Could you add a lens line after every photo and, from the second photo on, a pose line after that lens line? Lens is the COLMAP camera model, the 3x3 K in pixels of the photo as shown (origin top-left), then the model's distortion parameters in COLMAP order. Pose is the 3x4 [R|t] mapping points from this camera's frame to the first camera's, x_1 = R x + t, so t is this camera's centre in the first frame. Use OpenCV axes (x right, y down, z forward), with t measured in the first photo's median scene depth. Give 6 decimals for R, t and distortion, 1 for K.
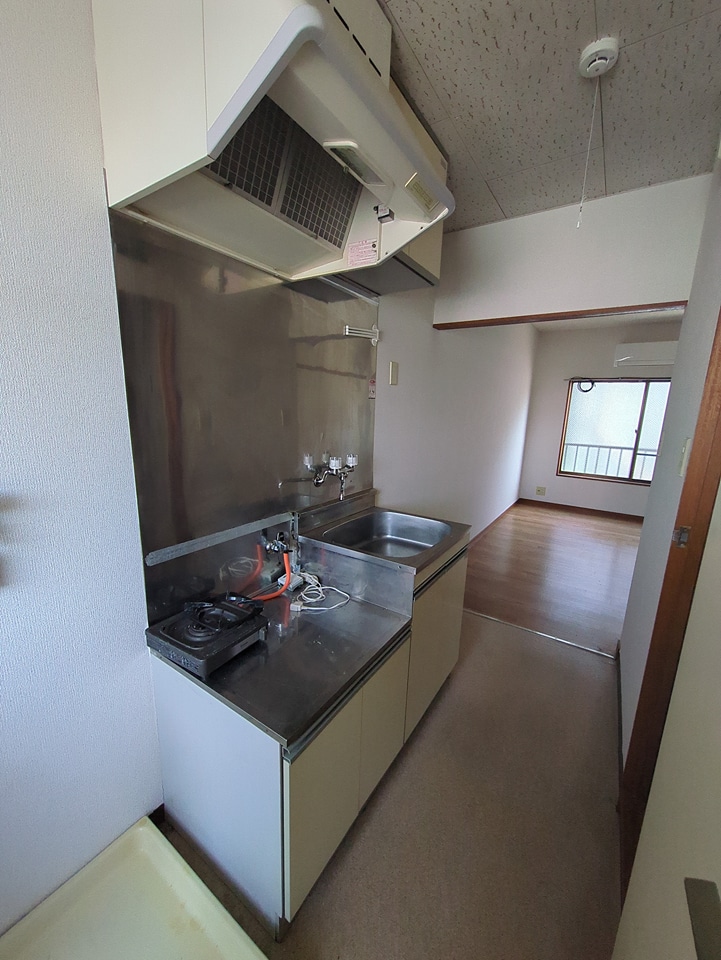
lens RADIAL K [[378.1, 0, 360.5], [0, 378.1, 480.0], [0, 0, 1]] dist [-0.003188, 0.000228]
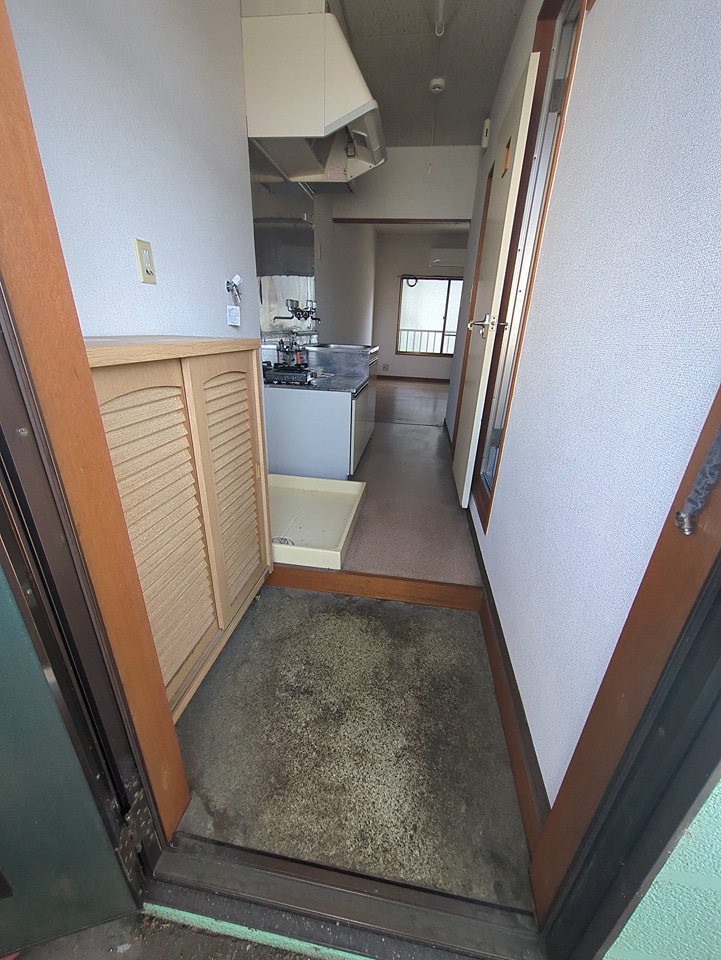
lens RADIAL K [[378.1, 0, 360.5], [0, 378.1, 480.0], [0, 0, 1]] dist [-0.003188, 0.000228]
pose [[0.905044, -0.163925, 0.392458, -0.882758], [0.076496, 0.970432, 0.228932, 0.473743], [-0.418381, -0.177172, 0.890824, -1.019285]]
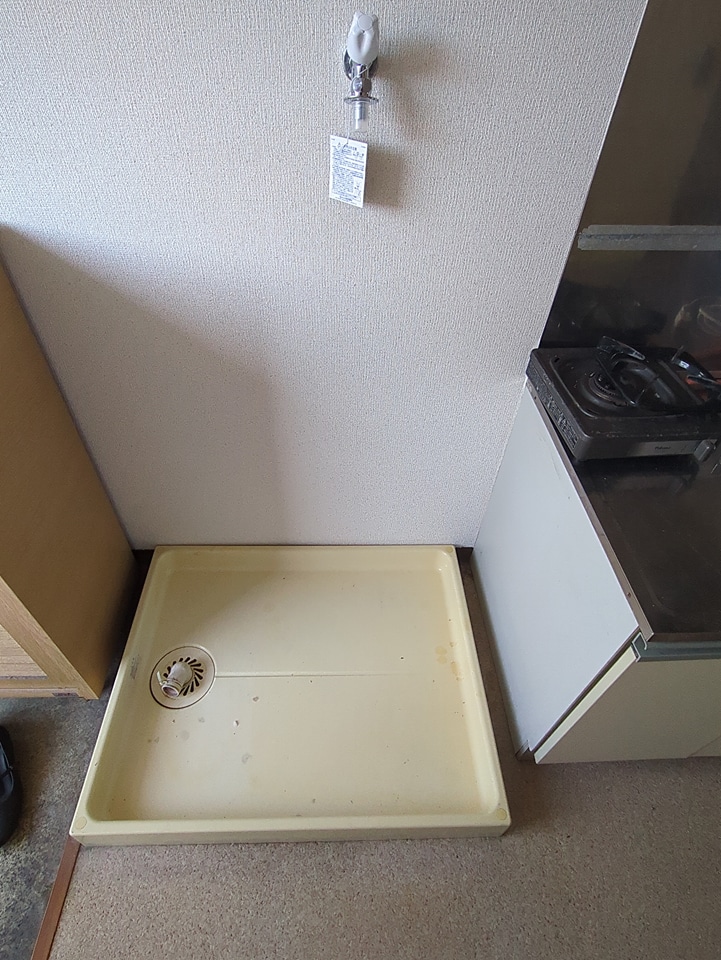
lens RADIAL K [[494.0, 0, 360.5], [0, 494.0, 480.0], [0, 0, 1]] dist [0.005384, 0.000666]
pose [[0.585755, 0.574510, -0.571690, -0.108272], [-0.164570, 0.774979, 0.610183, 0.085854], [0.793604, -0.263335, 0.548495, 0.202760]]
